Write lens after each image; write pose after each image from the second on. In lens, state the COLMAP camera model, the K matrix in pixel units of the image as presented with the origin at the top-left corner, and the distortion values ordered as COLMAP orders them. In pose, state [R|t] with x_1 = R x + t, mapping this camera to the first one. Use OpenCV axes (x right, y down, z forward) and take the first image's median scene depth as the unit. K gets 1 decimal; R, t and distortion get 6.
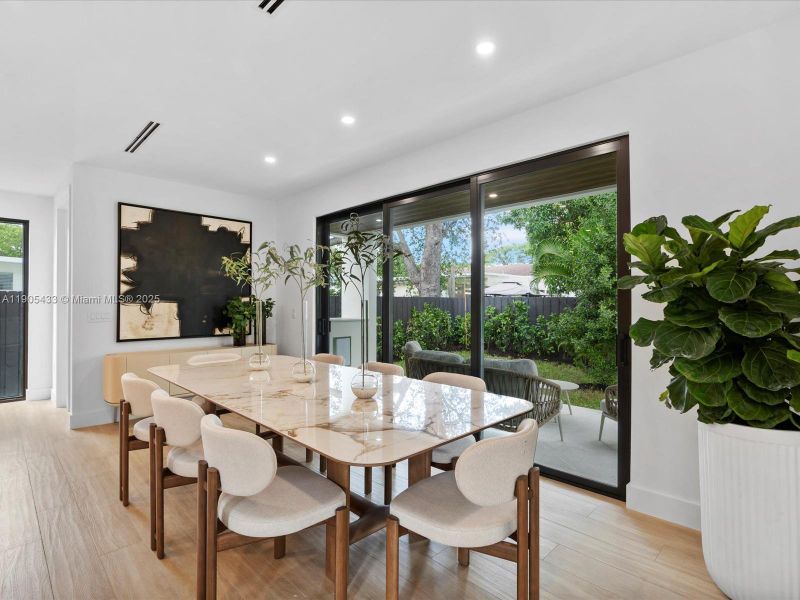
lens RADIAL K [[408.3, 0, 398.9], [0, 408.3, 301.6], [0, 0, 1]] dist [-0.001796, 0.000882]
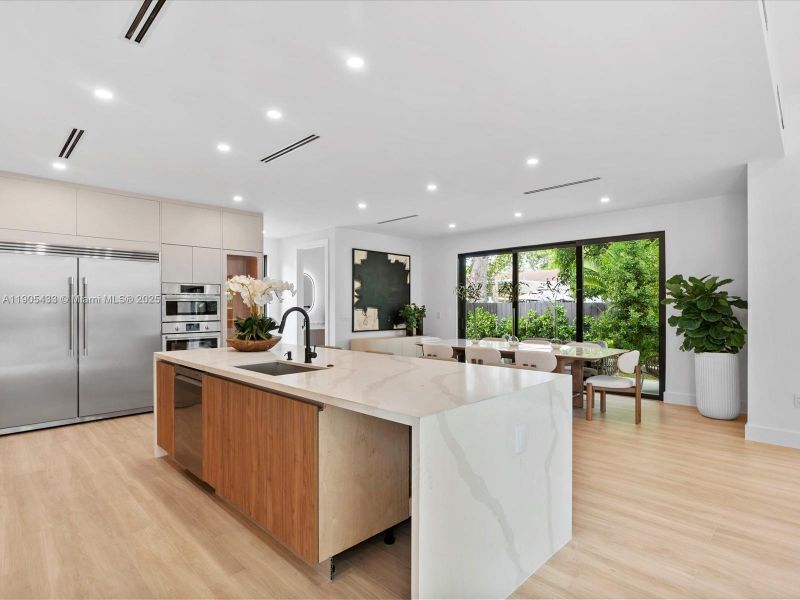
lens RADIAL K [[426.4, 0, 401.7], [0, 426.4, 303.8], [0, 0, 1]] dist [-0.000561, -0.000102]
pose [[0.999842, -0.000923, 0.017755, -0.511570], [0.000962, 0.999997, -0.002168, -0.012986], [-0.017753, 0.002185, 0.999840, -0.728939]]
